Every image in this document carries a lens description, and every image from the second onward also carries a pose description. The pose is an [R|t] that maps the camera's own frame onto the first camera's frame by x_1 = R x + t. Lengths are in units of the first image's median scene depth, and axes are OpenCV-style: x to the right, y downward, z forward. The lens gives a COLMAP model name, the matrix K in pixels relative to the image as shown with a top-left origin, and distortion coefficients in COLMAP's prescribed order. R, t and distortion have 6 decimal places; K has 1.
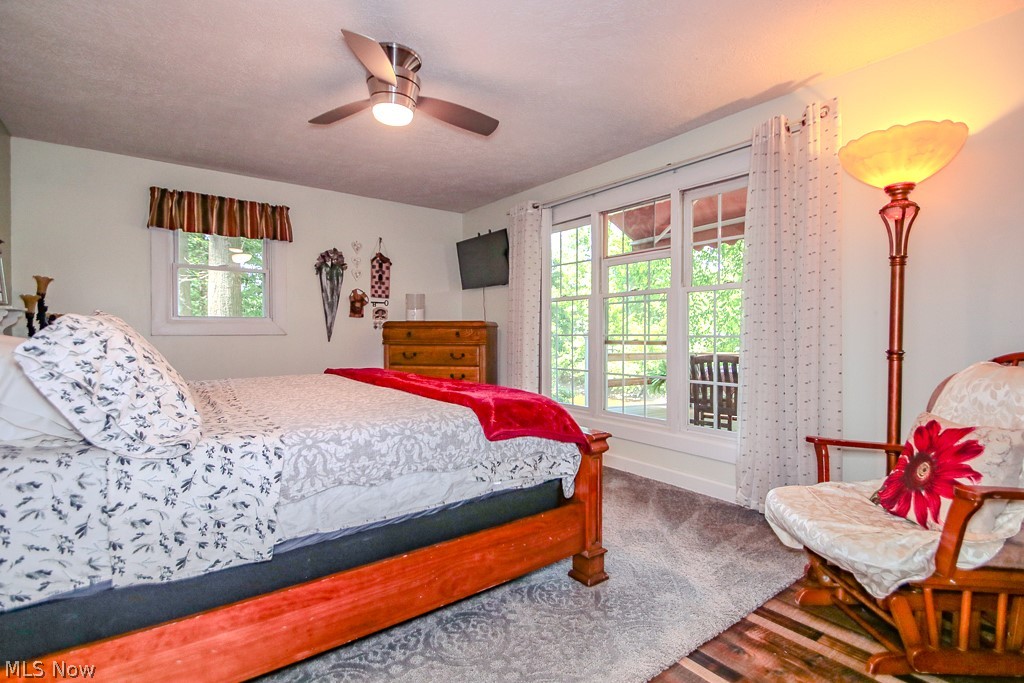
lens RADIAL K [[479.0, 0, 513.2], [0, 479.0, 341.7], [0, 0, 1]] dist [0.023957, -0.018530]
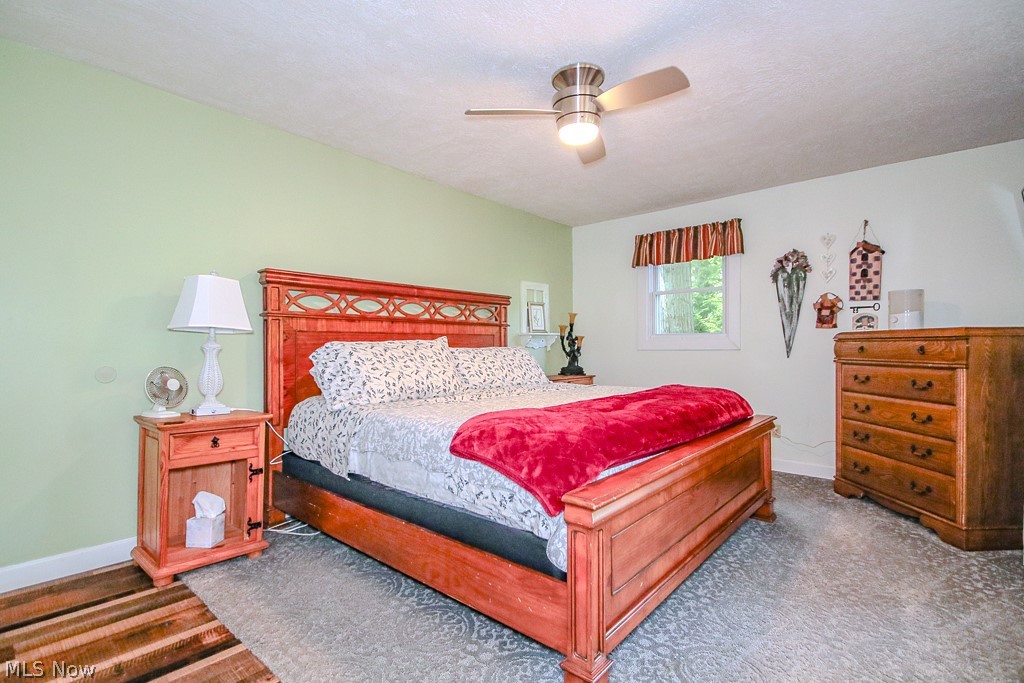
lens RADIAL K [[479.0, 0, 513.2], [0, 479.0, 341.7], [0, 0, 1]] dist [0.023957, -0.018530]
pose [[0.214396, -0.012546, -0.976666, 0.373527], [-0.014853, 0.999760, -0.016103, -0.008155], [0.976634, 0.017959, 0.214159, 0.340323]]
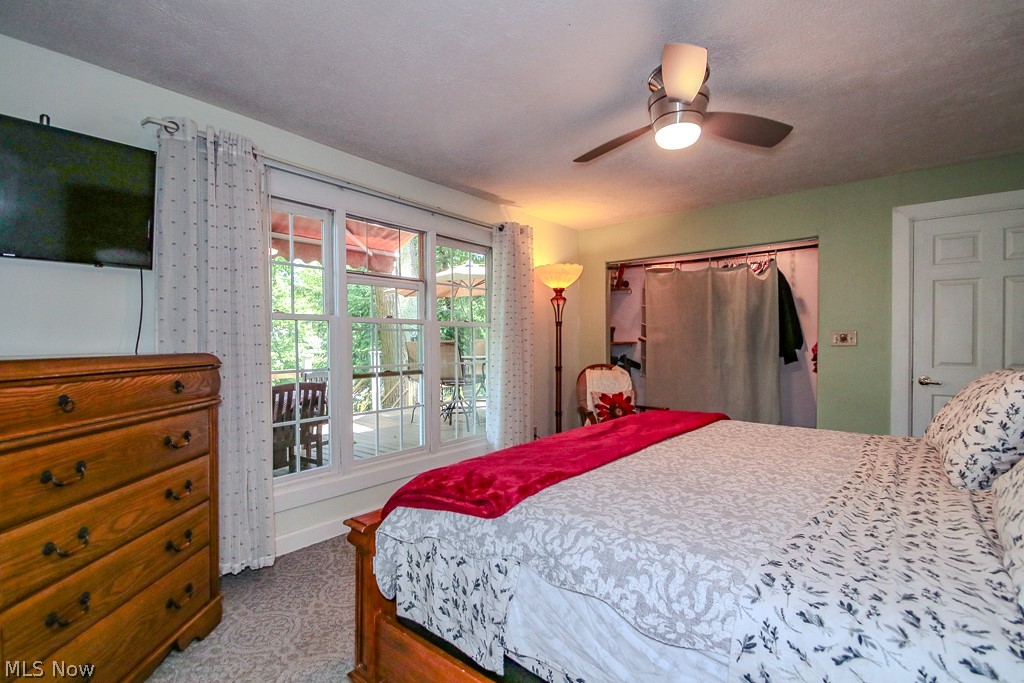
lens RADIAL K [[479.0, 0, 513.2], [0, 479.0, 341.7], [0, 0, 1]] dist [0.023957, -0.018530]
pose [[-0.245360, -0.004433, 0.969422, -0.572417], [0.015397, 0.999846, 0.008469, -0.052425], [-0.969310, 0.017004, -0.245253, 0.803957]]
